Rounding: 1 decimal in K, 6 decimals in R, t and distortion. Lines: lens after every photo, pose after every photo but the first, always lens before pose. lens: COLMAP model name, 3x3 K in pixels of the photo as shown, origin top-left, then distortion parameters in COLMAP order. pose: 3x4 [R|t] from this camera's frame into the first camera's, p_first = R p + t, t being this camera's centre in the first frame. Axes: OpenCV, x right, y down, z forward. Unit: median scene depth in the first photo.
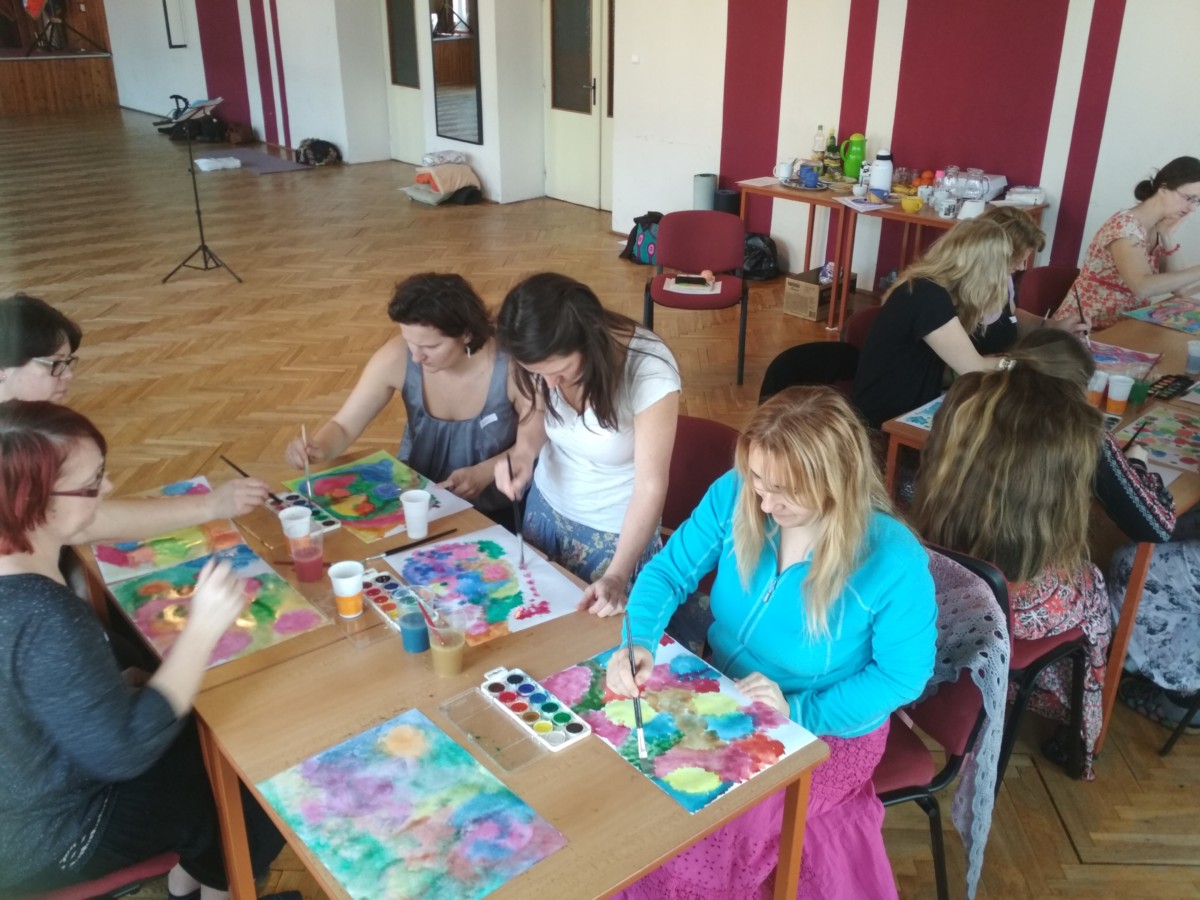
lens RADIAL K [[1070.9, 0, 600.0], [0, 1070.9, 450.0], [0, 0, 1]] dist [0.137593, -0.243946]
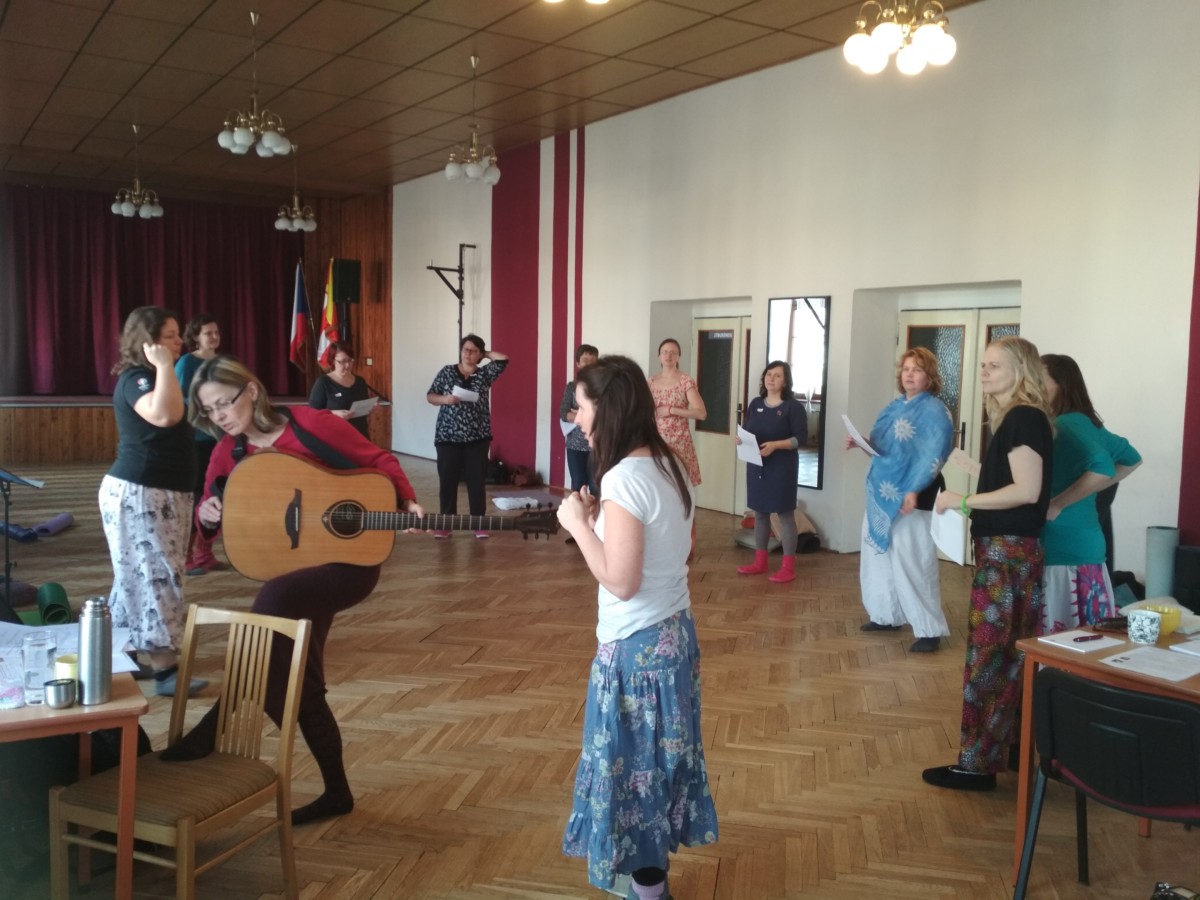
lens RADIAL K [[1070.9, 0, 600.0], [0, 1070.9, 450.0], [0, 0, 1]] dist [0.137593, -0.243946]
pose [[0.988474, 0.028596, -0.148664, -0.537943], [-0.074981, 0.945567, -0.316673, -0.047069], [0.131516, 0.324170, 0.936812, 0.409355]]
